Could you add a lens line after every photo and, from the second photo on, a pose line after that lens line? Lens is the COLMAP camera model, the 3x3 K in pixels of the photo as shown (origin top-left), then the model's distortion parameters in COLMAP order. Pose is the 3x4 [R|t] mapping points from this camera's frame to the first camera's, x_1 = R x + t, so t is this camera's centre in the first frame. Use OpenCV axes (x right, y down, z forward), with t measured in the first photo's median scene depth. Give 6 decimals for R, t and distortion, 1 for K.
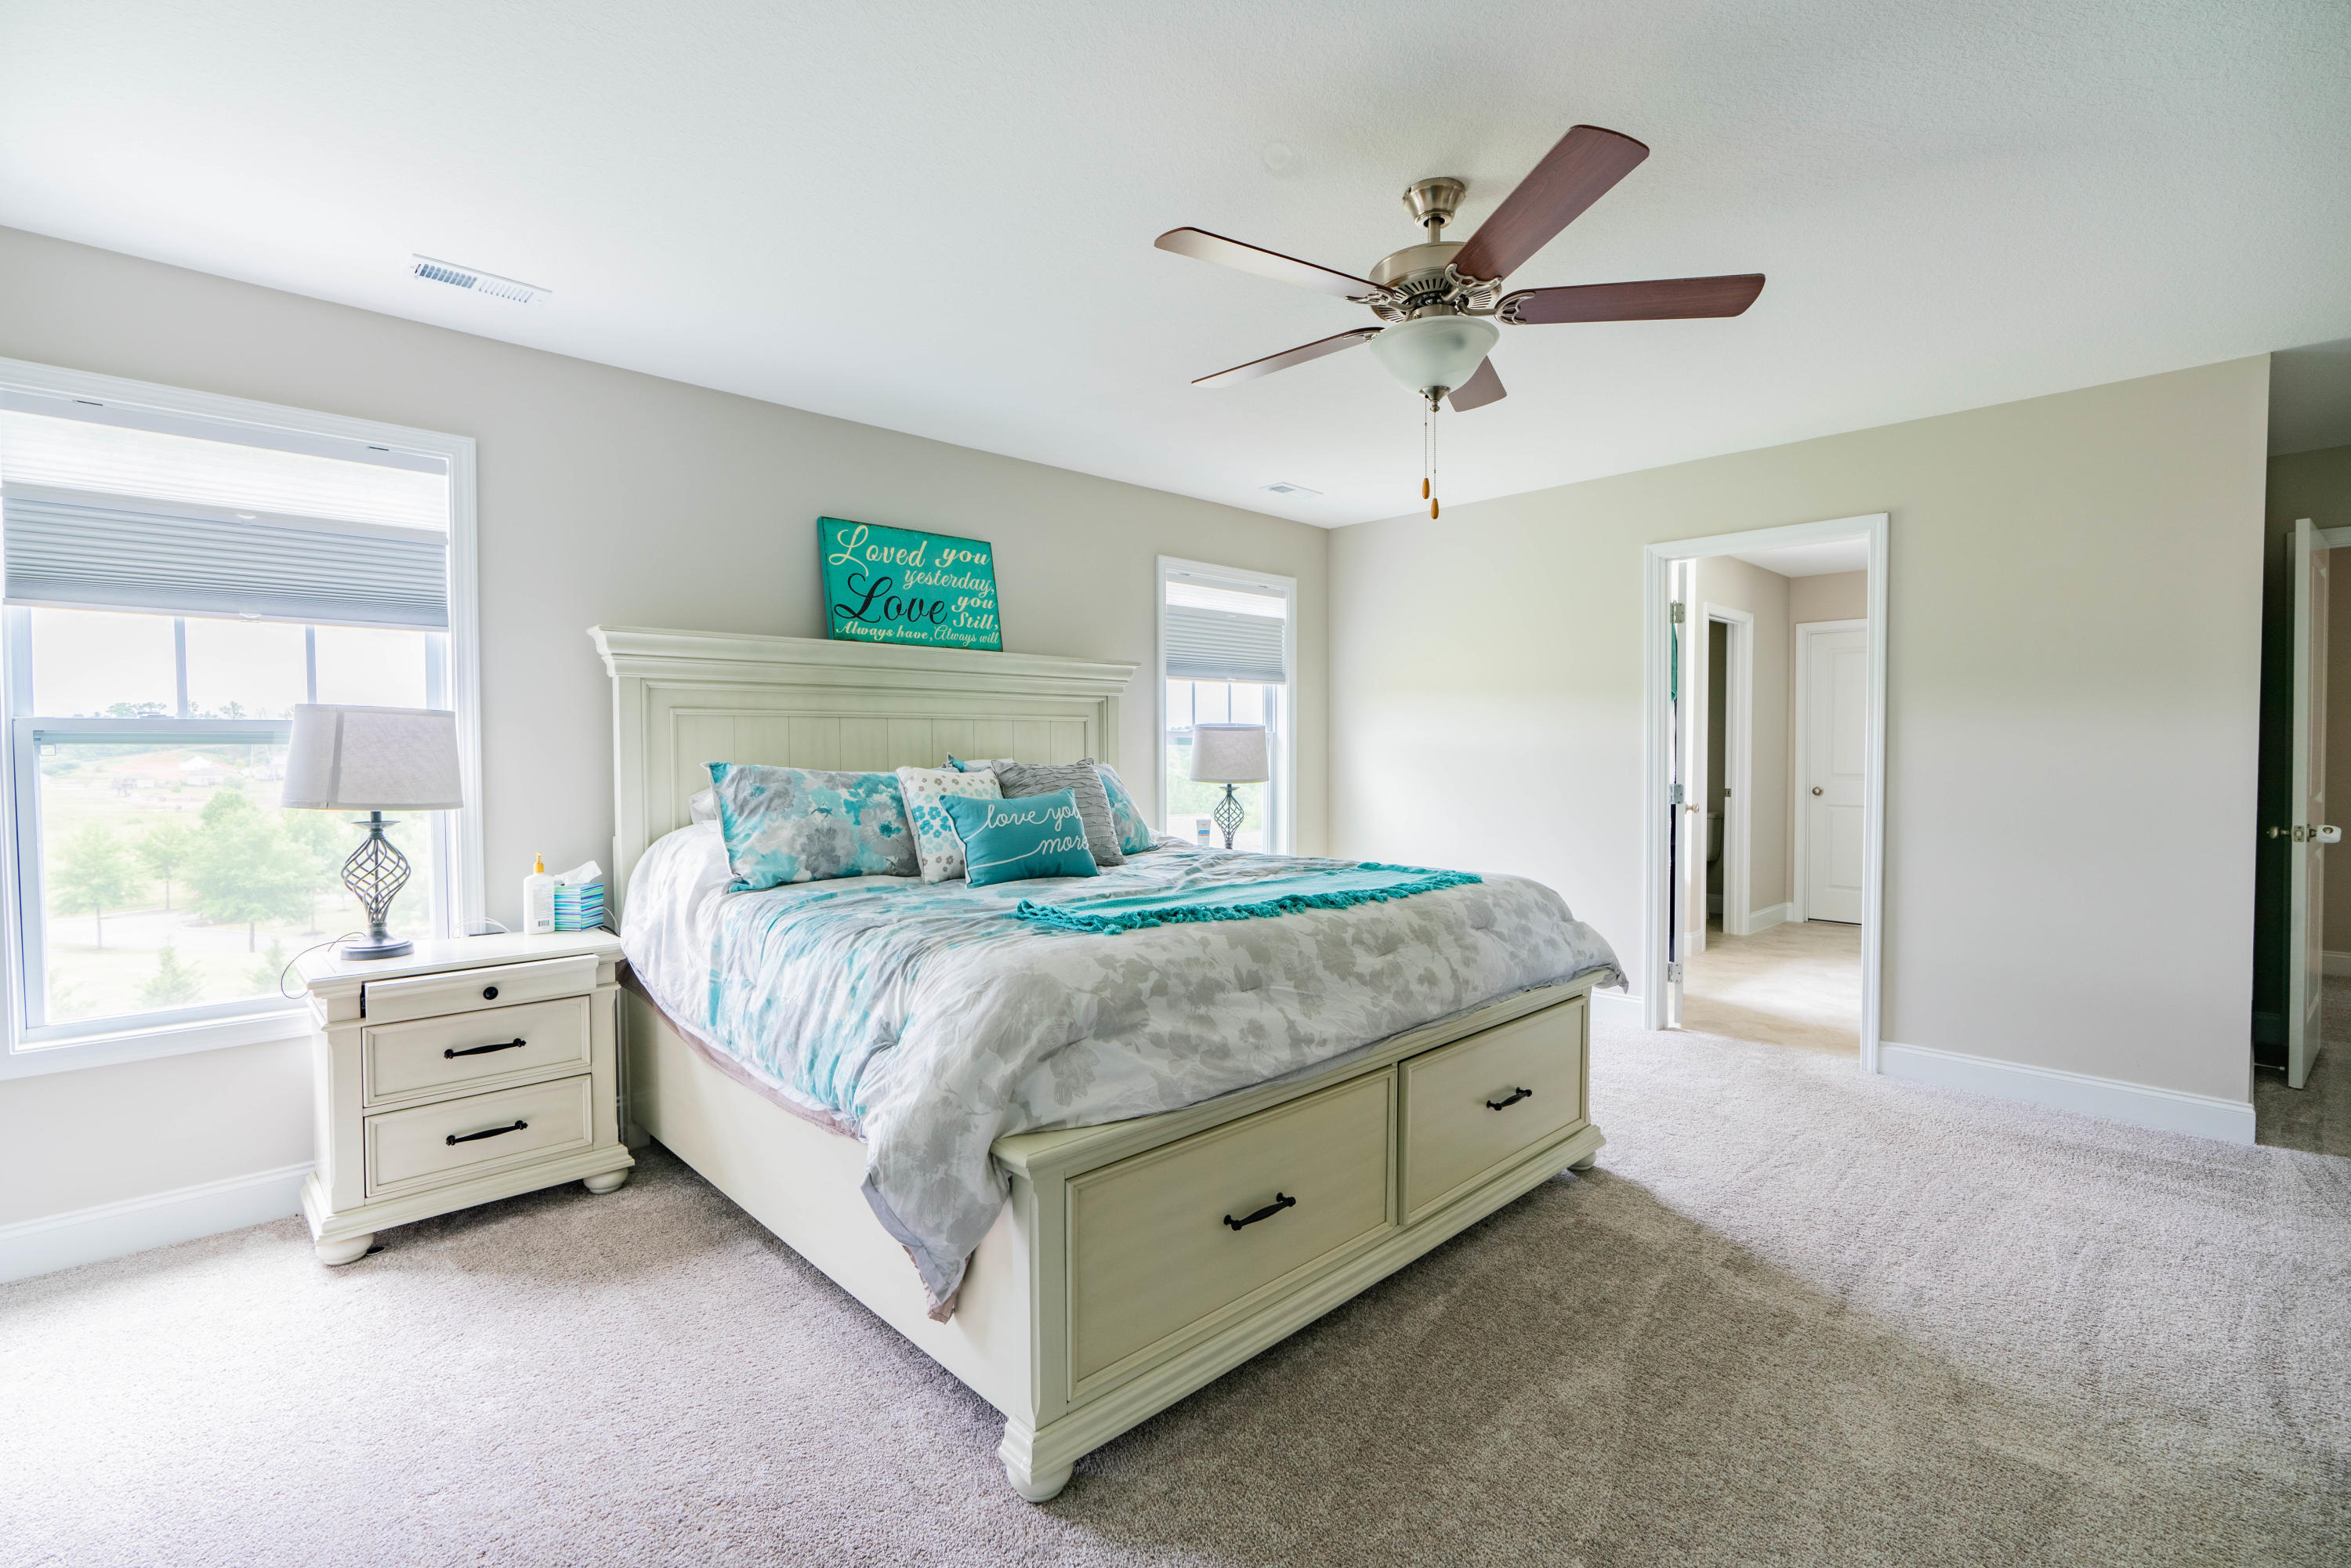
lens RADIAL K [[1073.7, 0, 1175.5], [0, 1073.7, 784.0], [0, 0, 1]] dist [-0.013728, 0.005472]
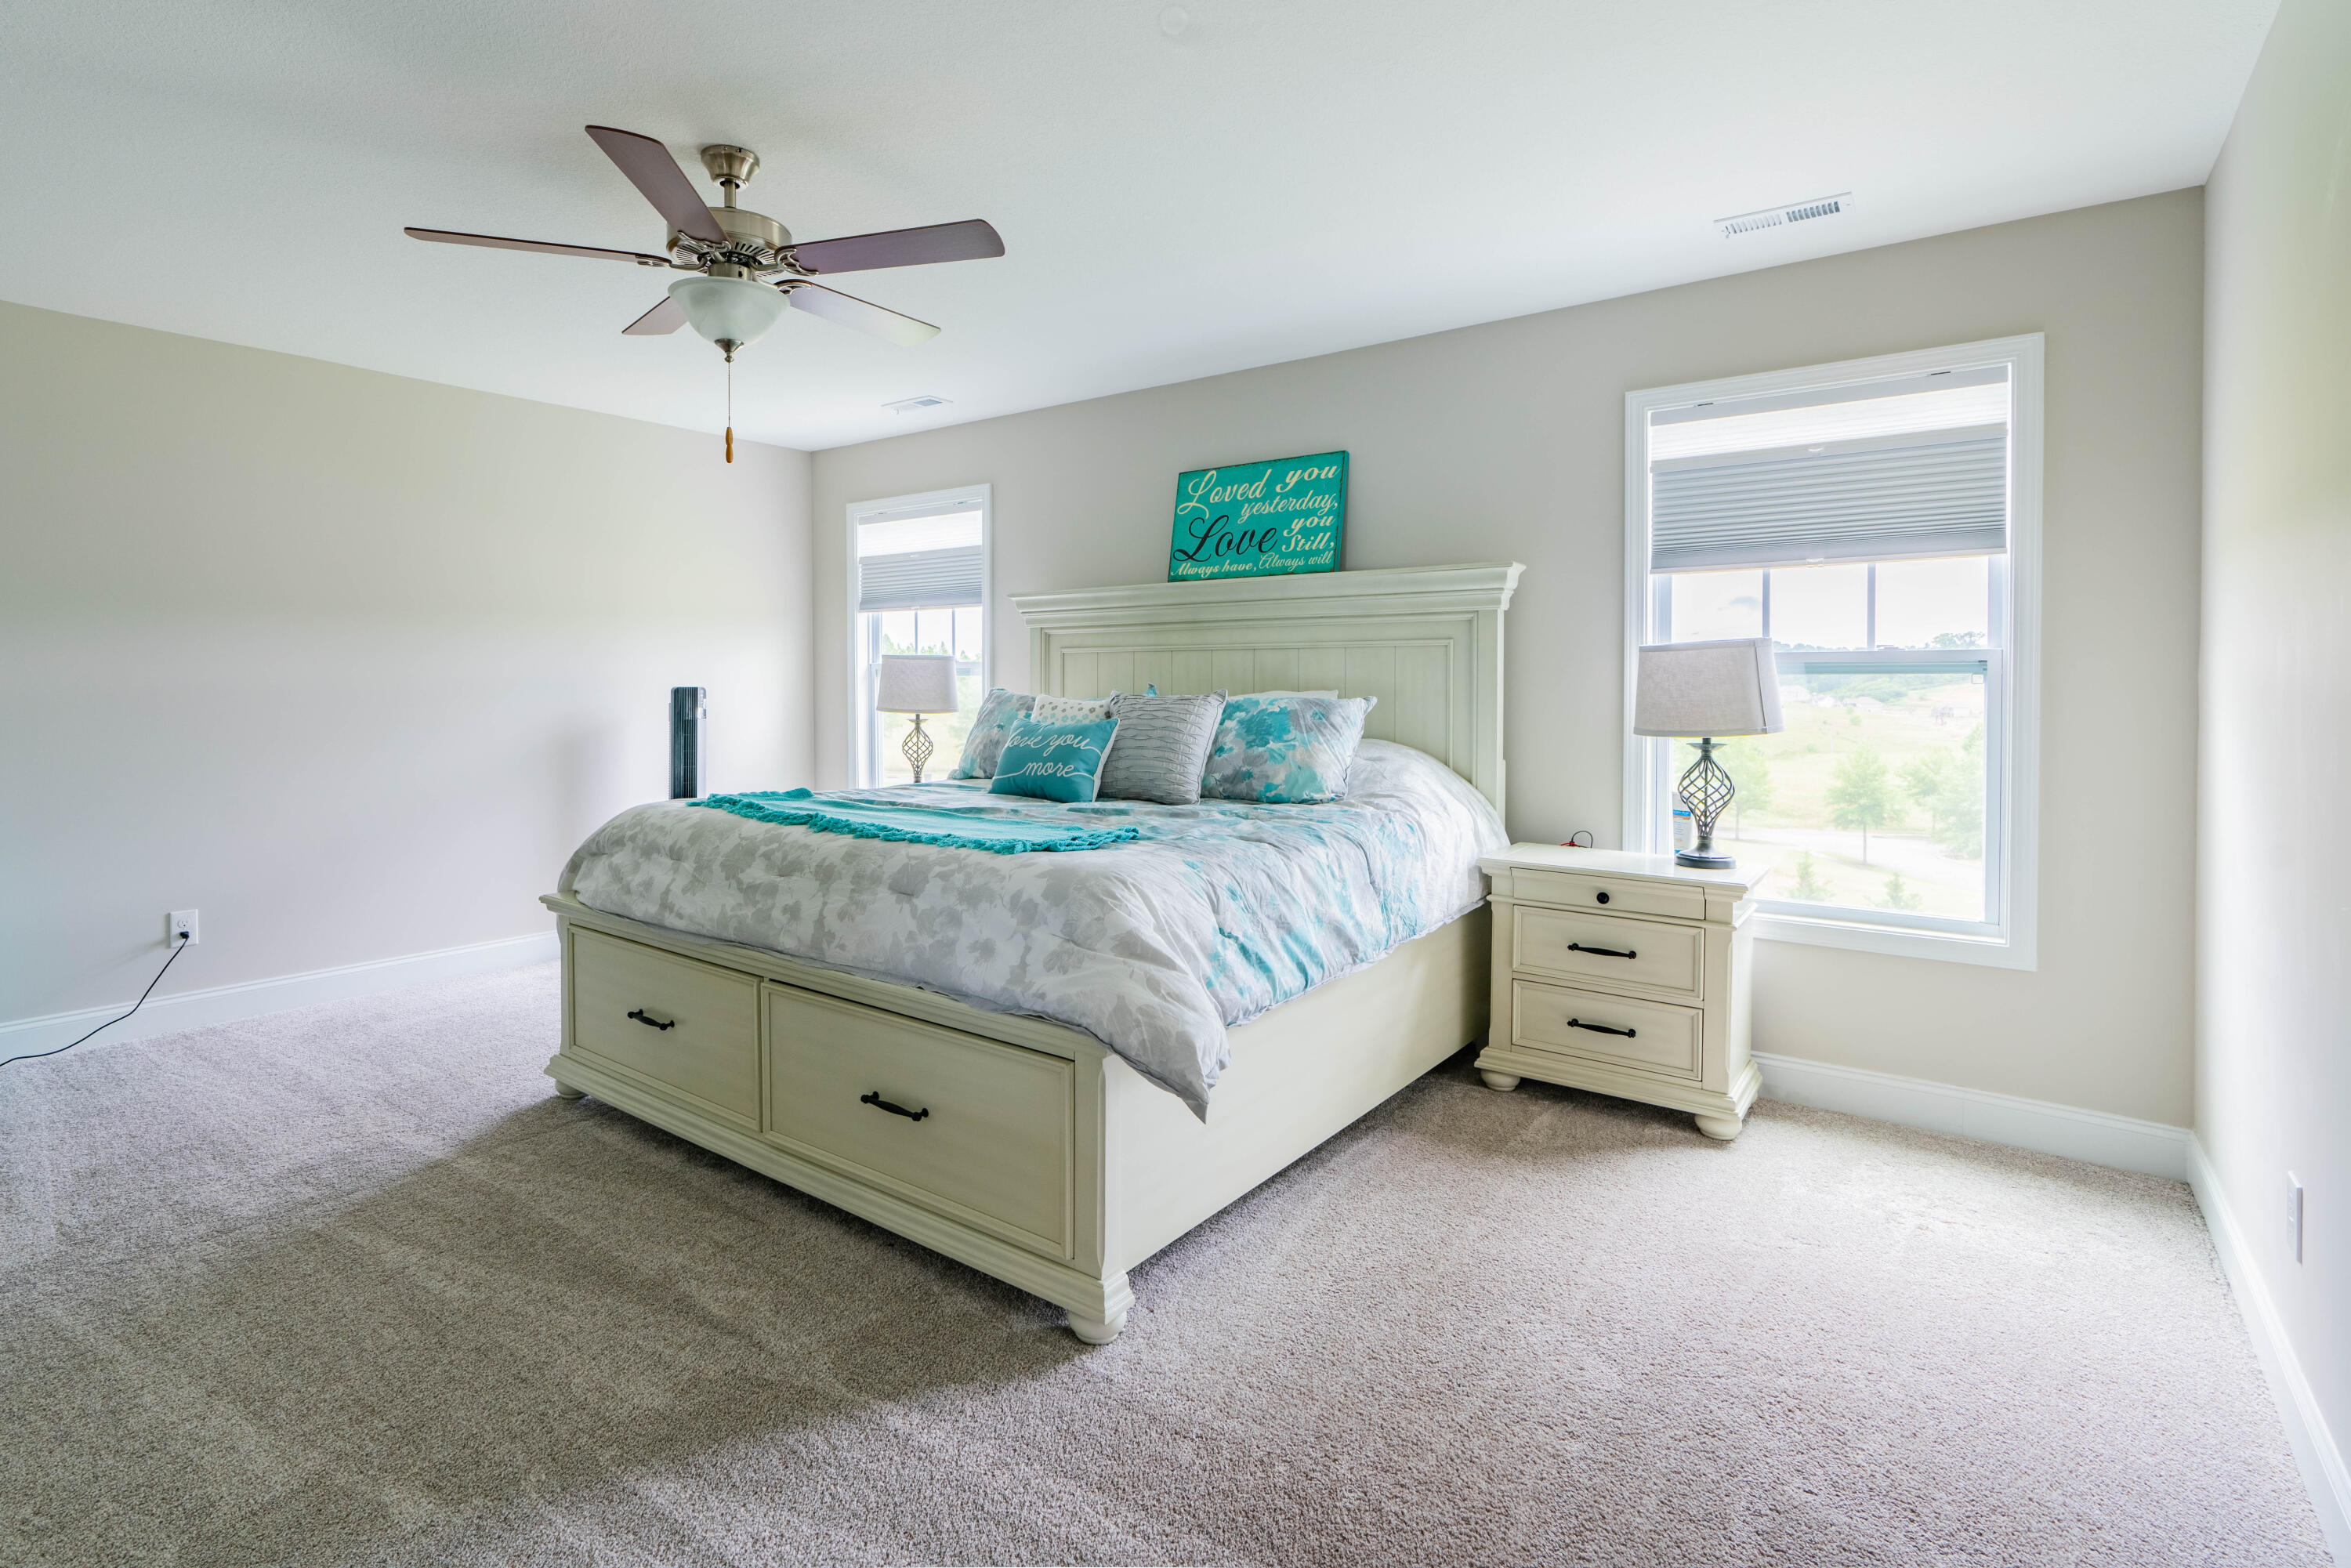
lens RADIAL K [[1097.1, 0, 1184.2], [0, 1097.1, 826.3], [0, 0, 1]] dist [-0.002522, -0.000287]
pose [[0.169793, 0.133451, -0.976402, 0.811715], [-0.035168, 0.990978, 0.129328, -0.024919], [0.984852, 0.012379, 0.172954, 0.754330]]
